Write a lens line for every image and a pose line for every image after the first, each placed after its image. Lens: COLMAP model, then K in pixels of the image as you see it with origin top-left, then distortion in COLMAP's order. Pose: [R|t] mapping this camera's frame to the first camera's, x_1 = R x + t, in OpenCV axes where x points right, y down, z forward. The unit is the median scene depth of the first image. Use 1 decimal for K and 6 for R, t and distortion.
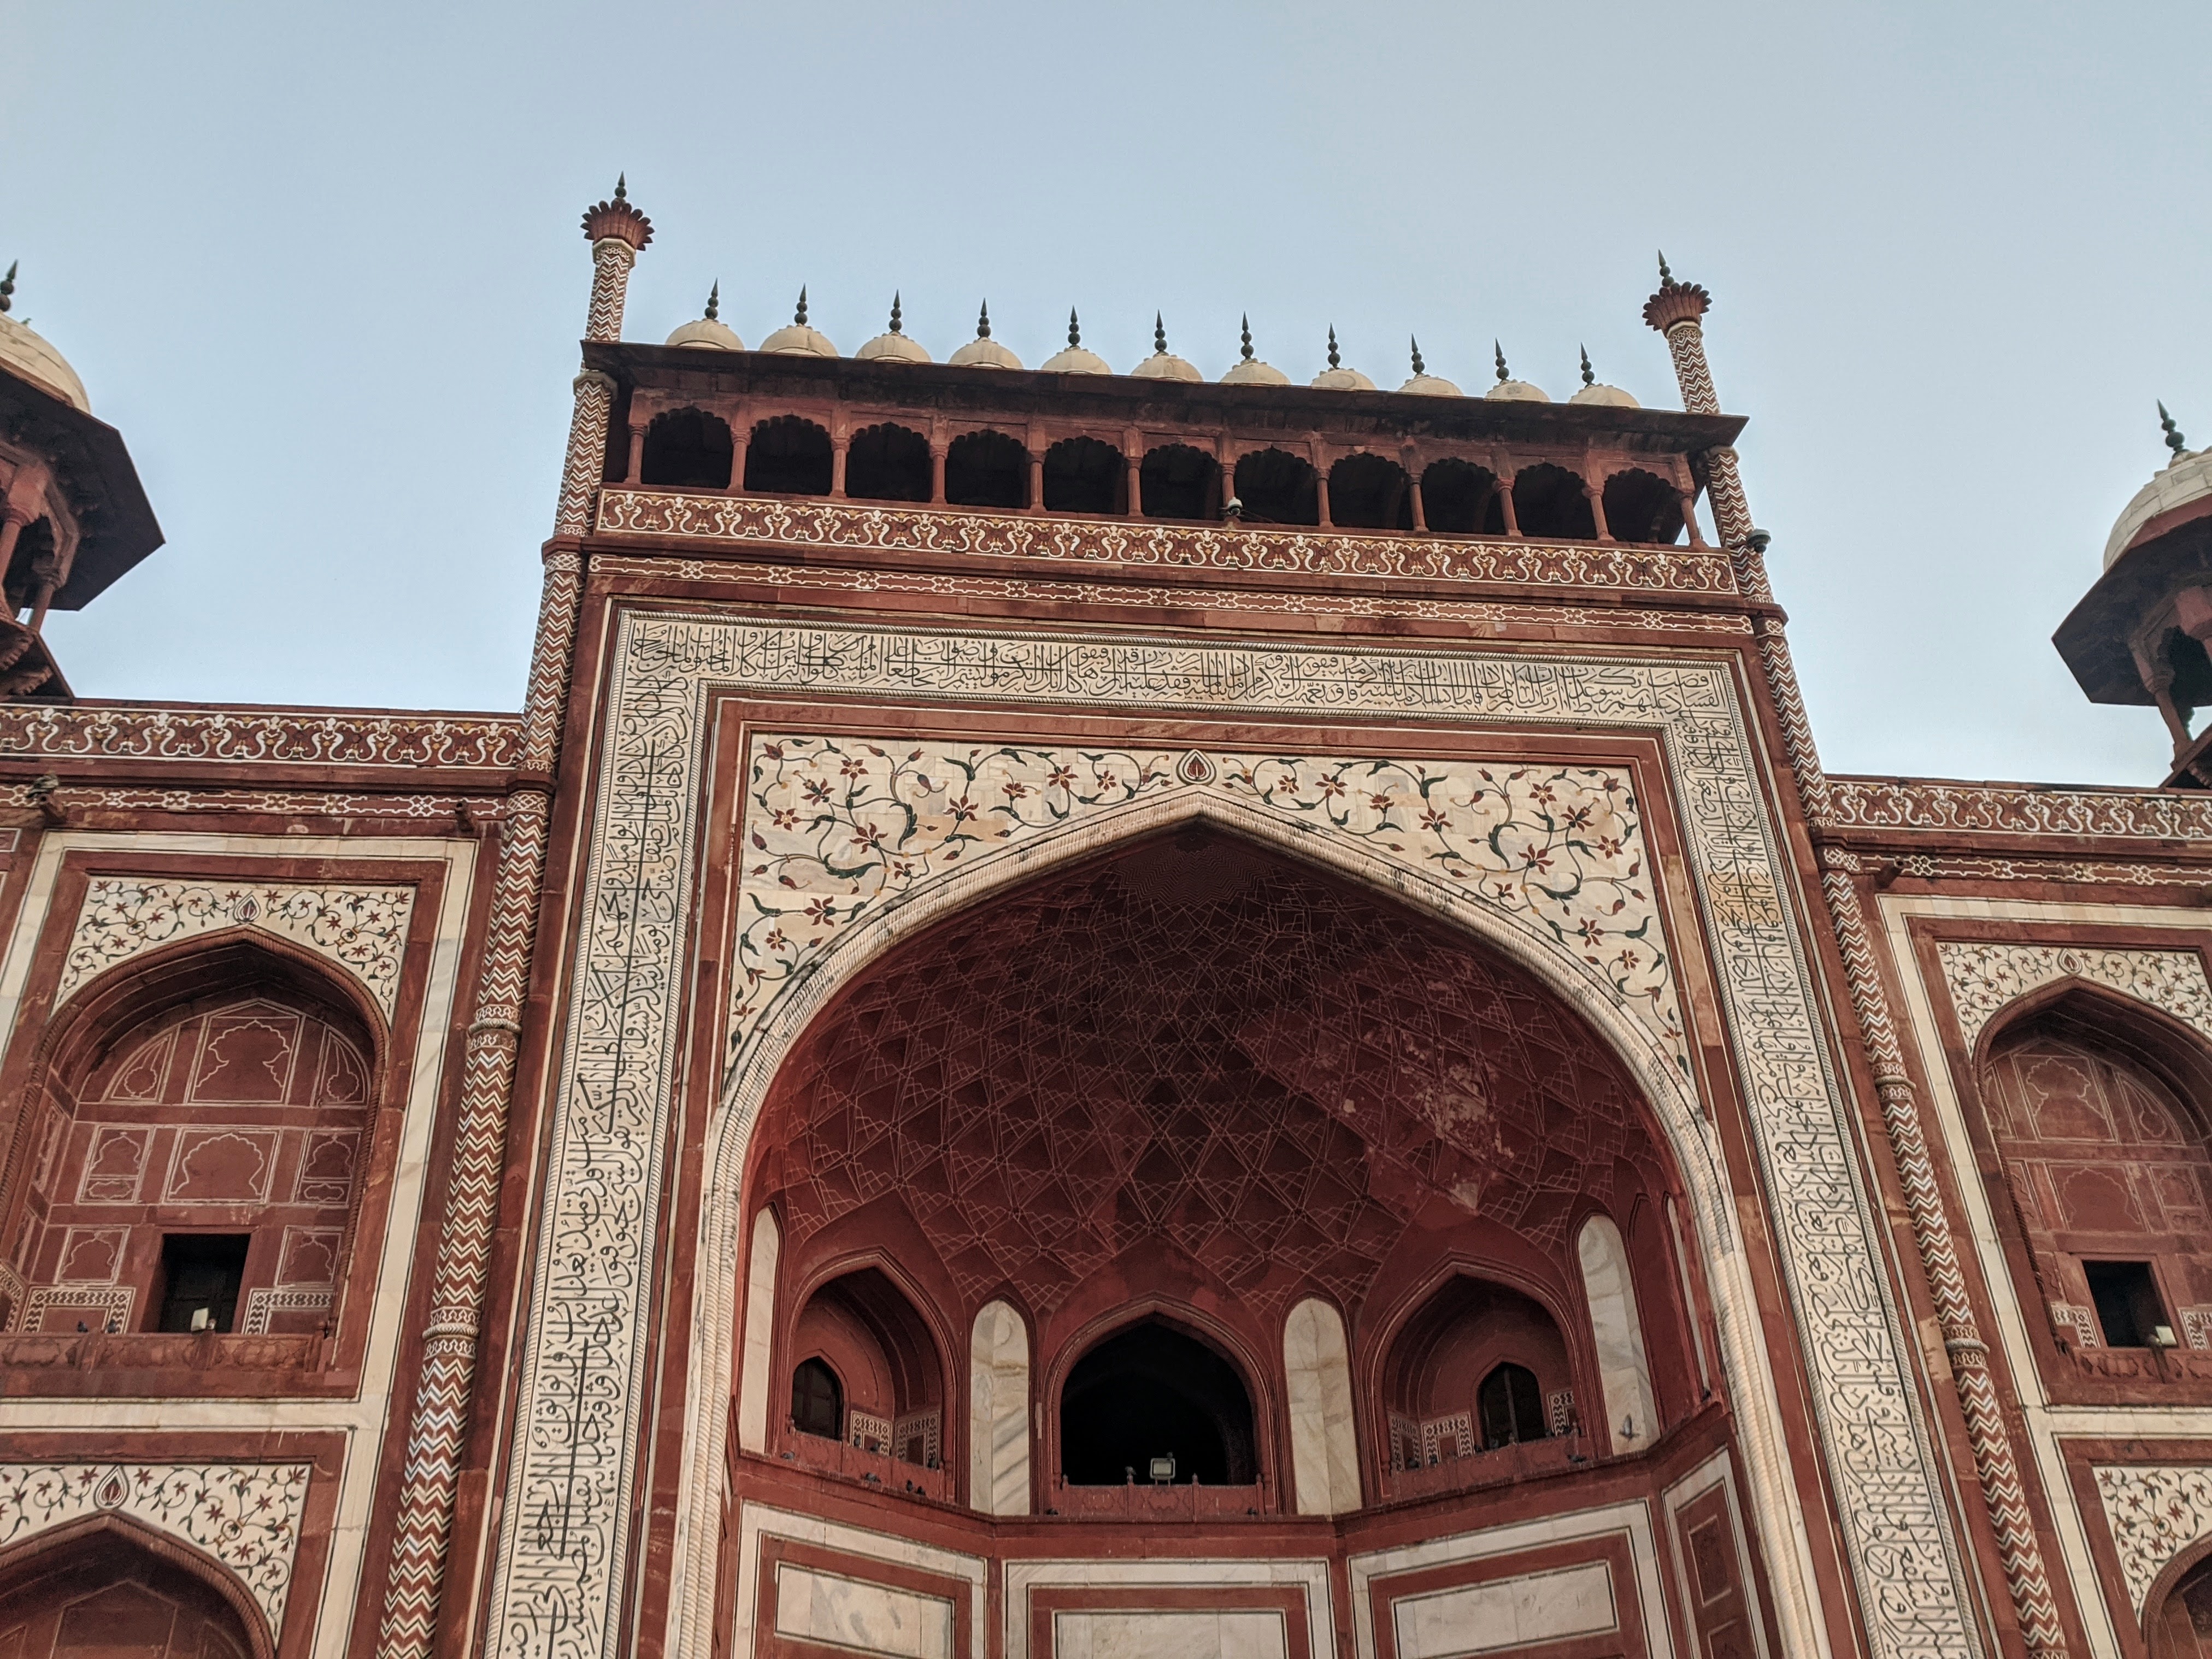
lens RADIAL K [[1957.7, 0, 1105.3], [0, 1957.7, 831.0], [0, 0, 1]] dist [0.033892, -0.000638]
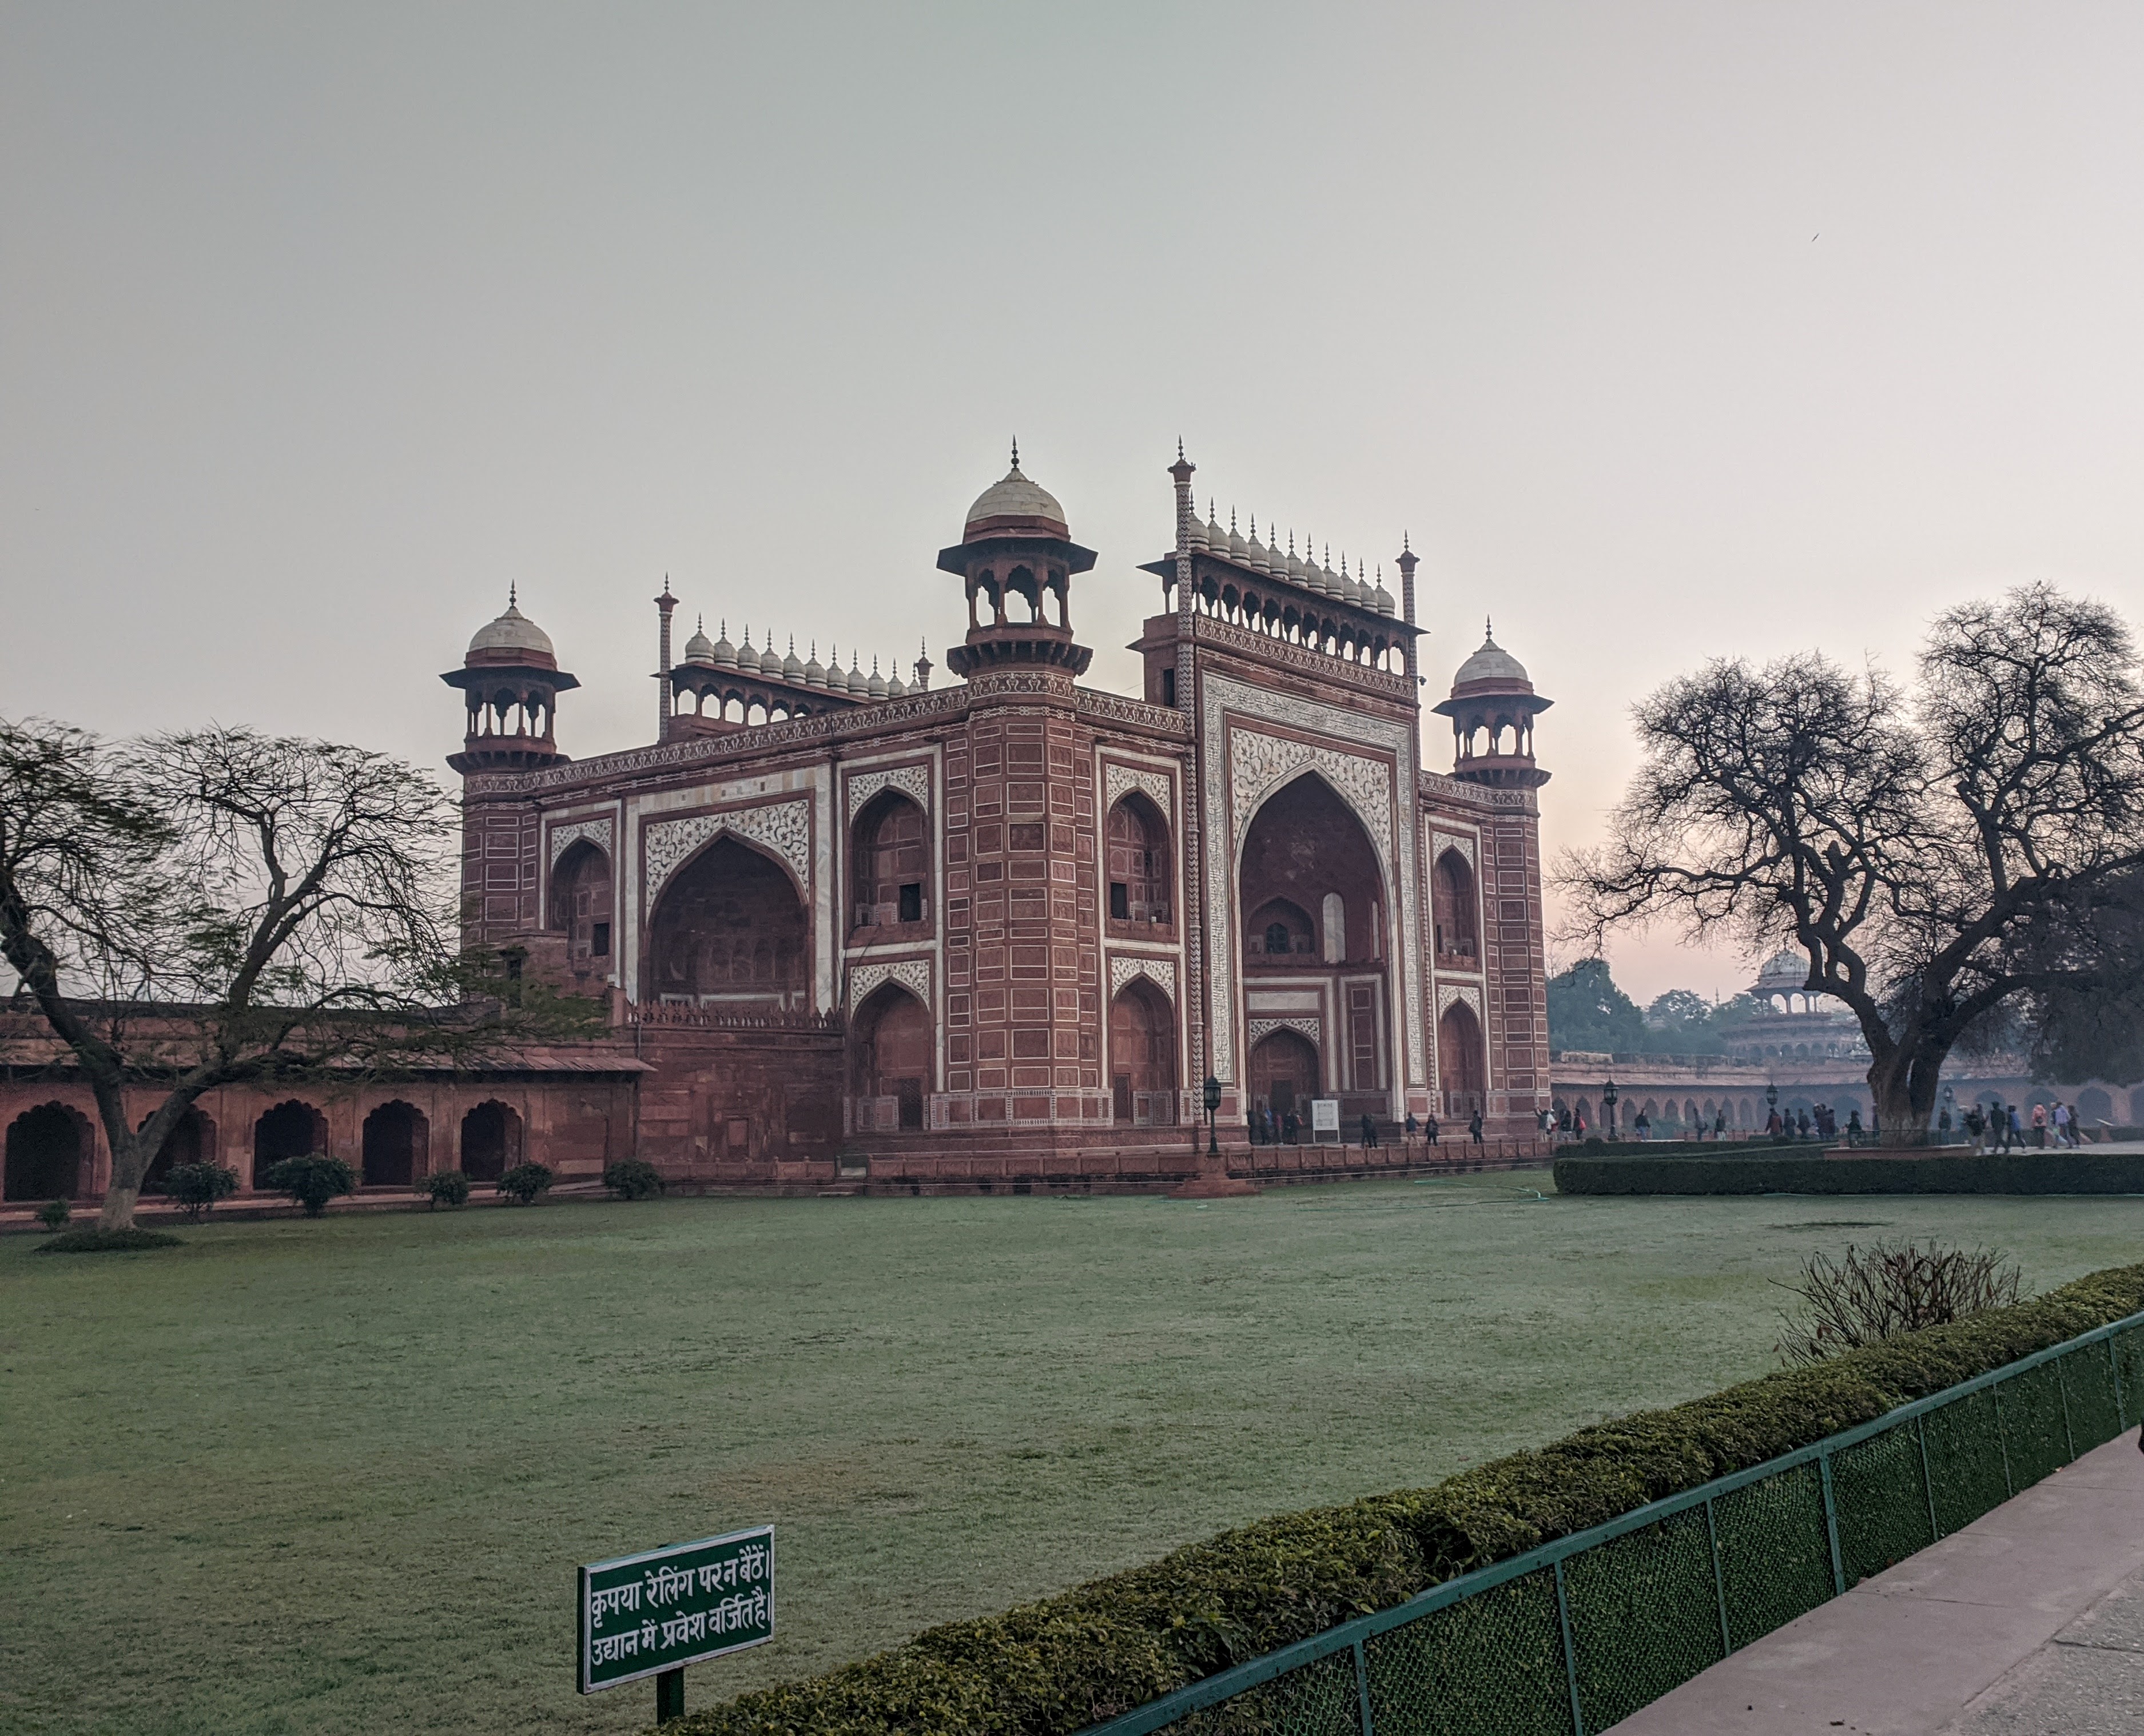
lens RADIAL K [[2078.6, 0, 1073.8], [0, 2078.6, 866.1], [0, 0, 1]] dist [0.007709, 0.000000]
pose [[0.717001, 0.104705, 0.689163, -2.500465], [-0.380805, 0.886926, 0.261437, -0.595191], [-0.583863, -0.449888, 0.675800, -1.082487]]
